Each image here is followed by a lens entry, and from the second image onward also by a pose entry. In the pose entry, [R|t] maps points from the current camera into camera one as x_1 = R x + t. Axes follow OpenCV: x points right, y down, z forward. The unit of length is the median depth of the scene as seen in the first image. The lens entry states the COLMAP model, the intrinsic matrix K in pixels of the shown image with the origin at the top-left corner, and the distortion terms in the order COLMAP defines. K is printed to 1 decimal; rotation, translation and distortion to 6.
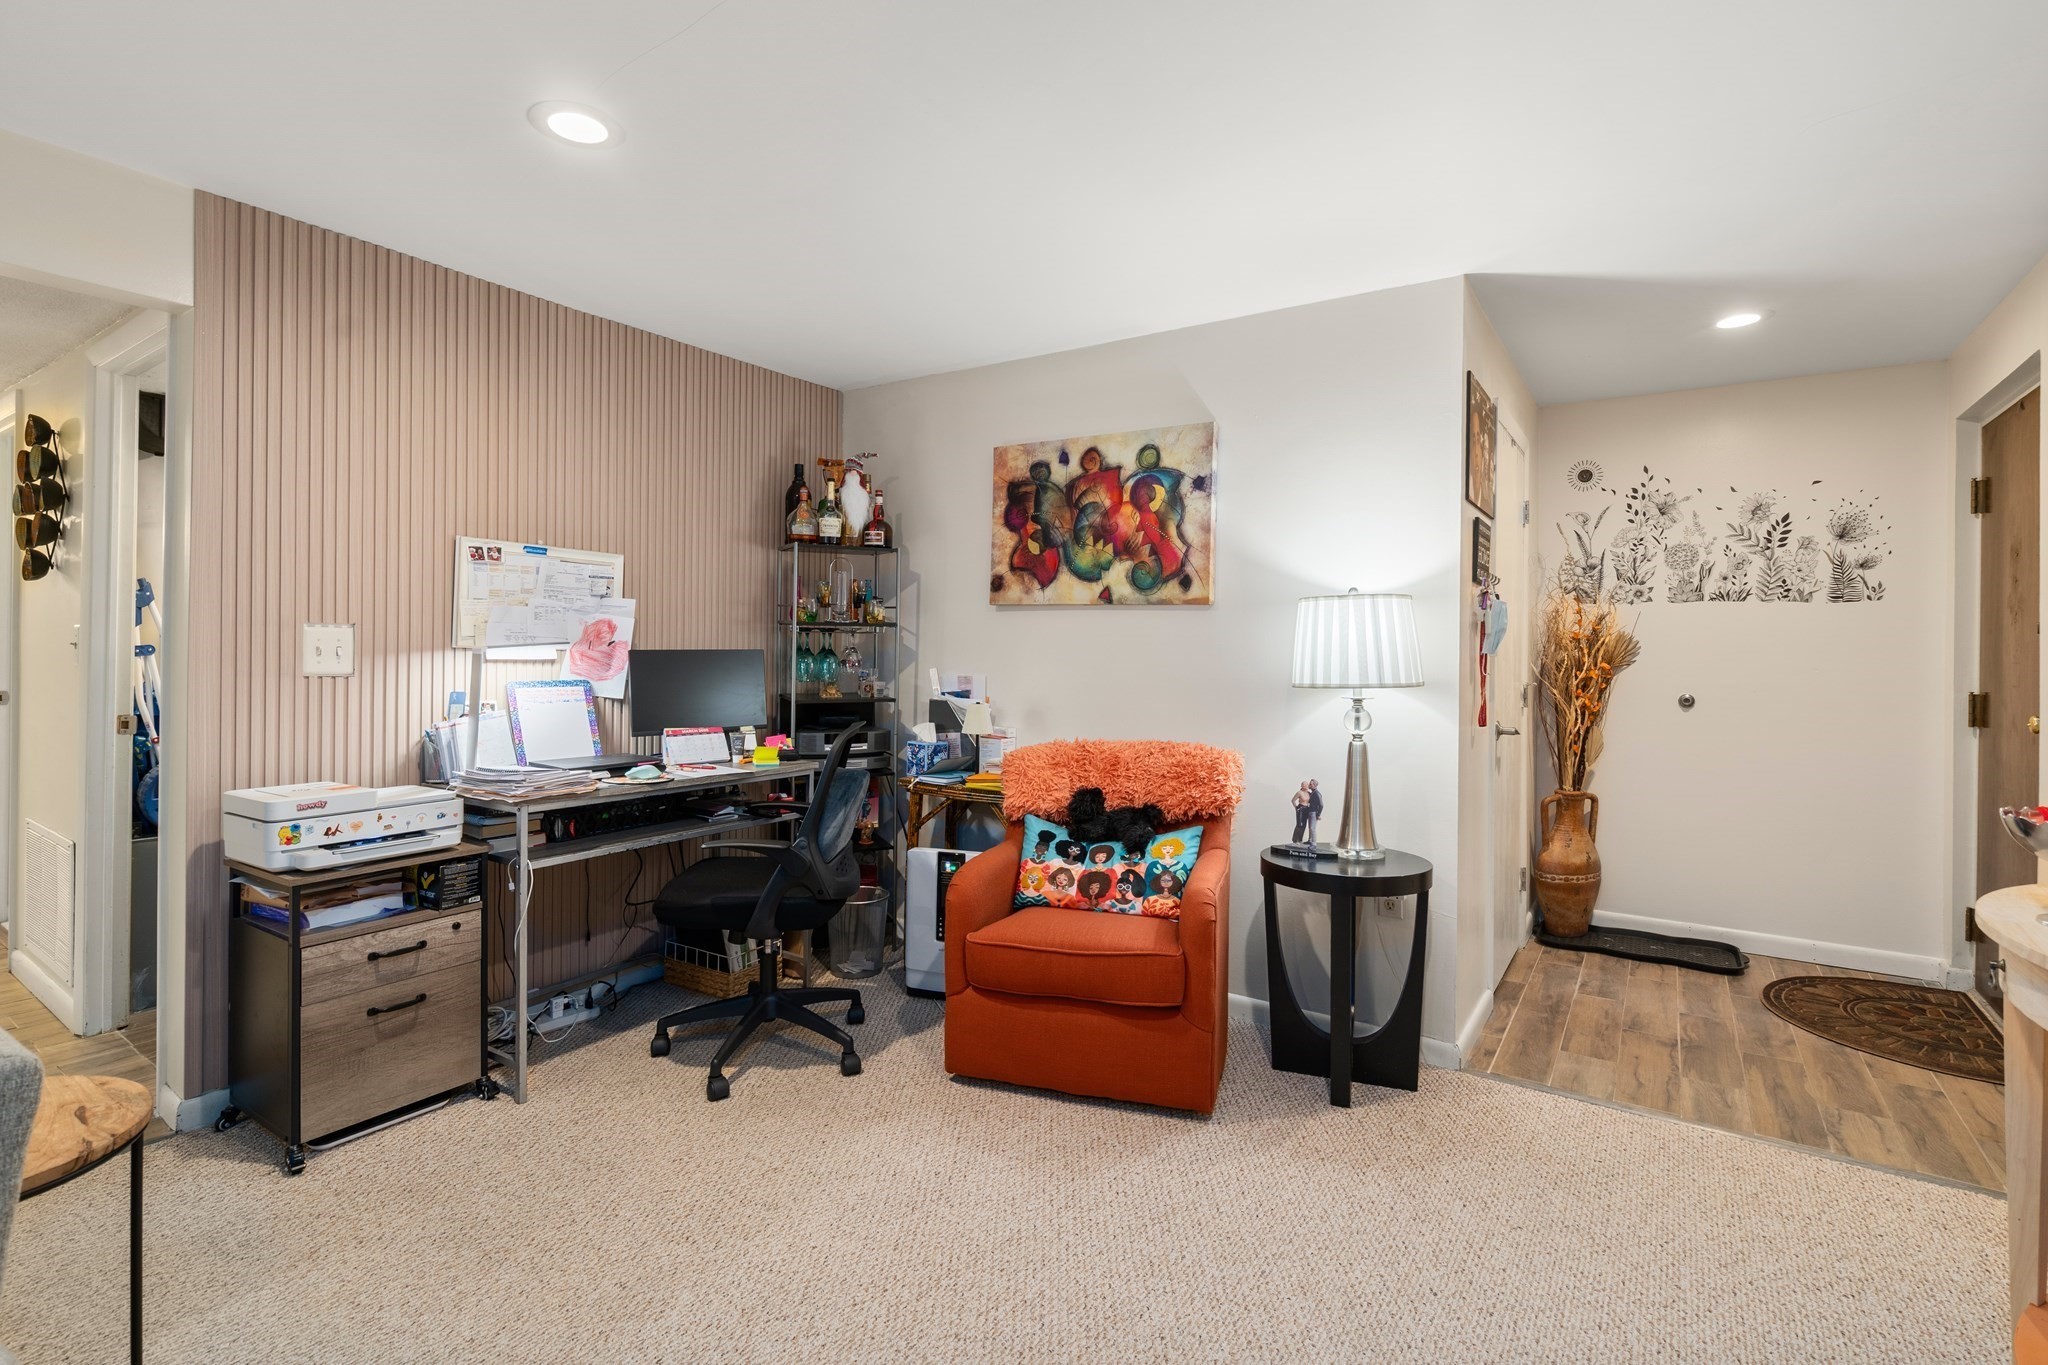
lens RADIAL K [[950.5, 0, 1032.2], [0, 950.5, 651.2], [0, 0, 1]] dist [-0.000995, -0.000205]
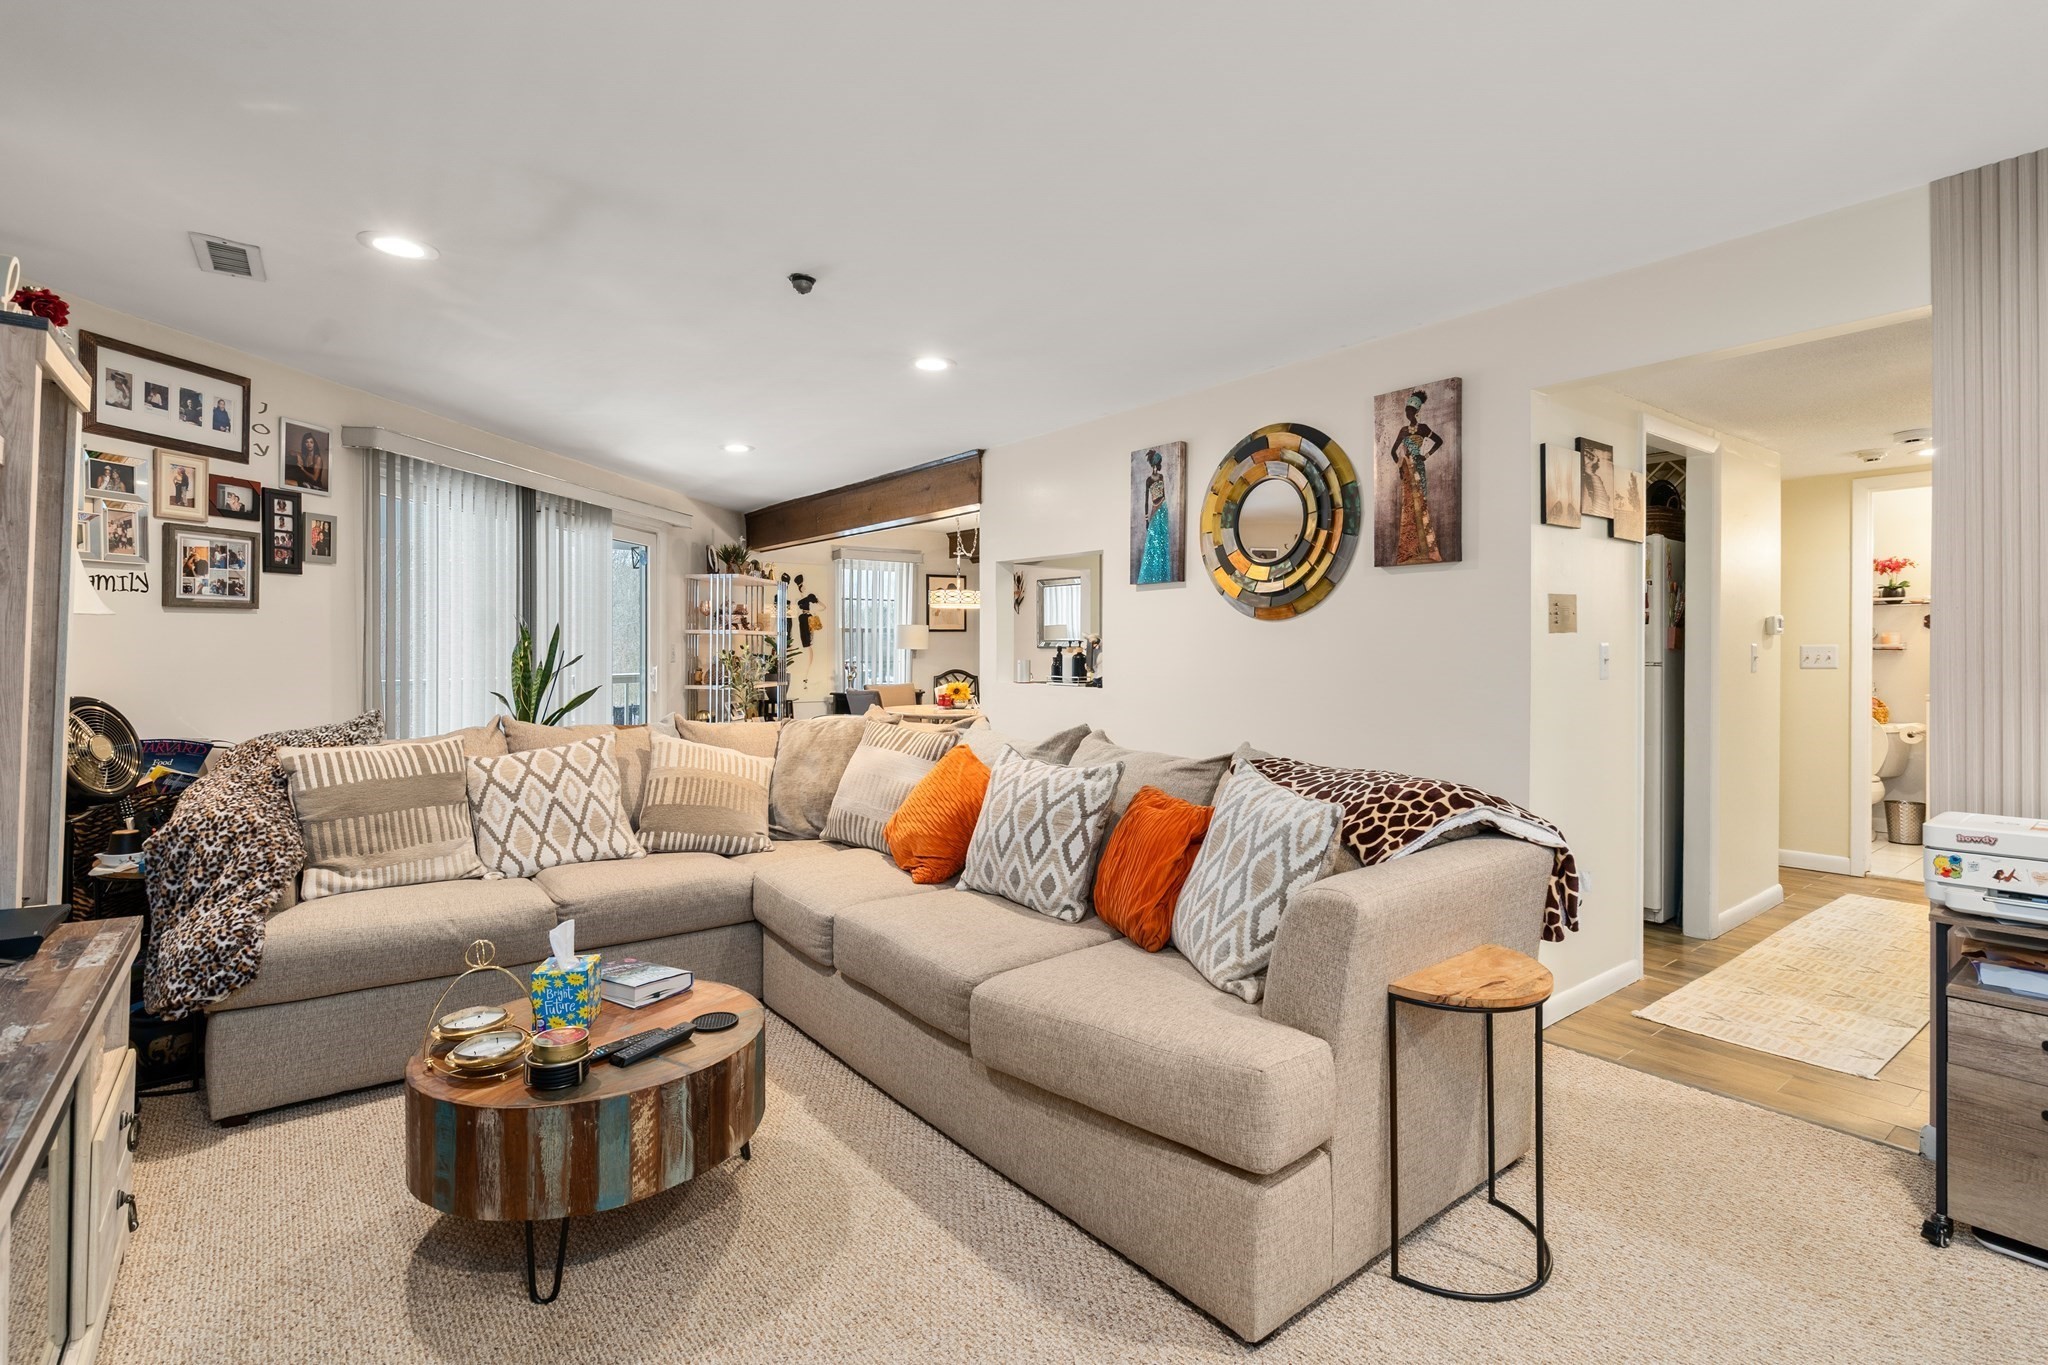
lens RADIAL K [[950.5, 0, 1032.2], [0, 950.5, 651.2], [0, 0, 1]] dist [-0.000995, -0.000205]
pose [[-0.303346, -0.005309, -0.952866, 0.328787], [-0.004813, 0.999980, -0.004039, -0.001308], [0.952868, 0.003361, -0.303366, 0.443383]]
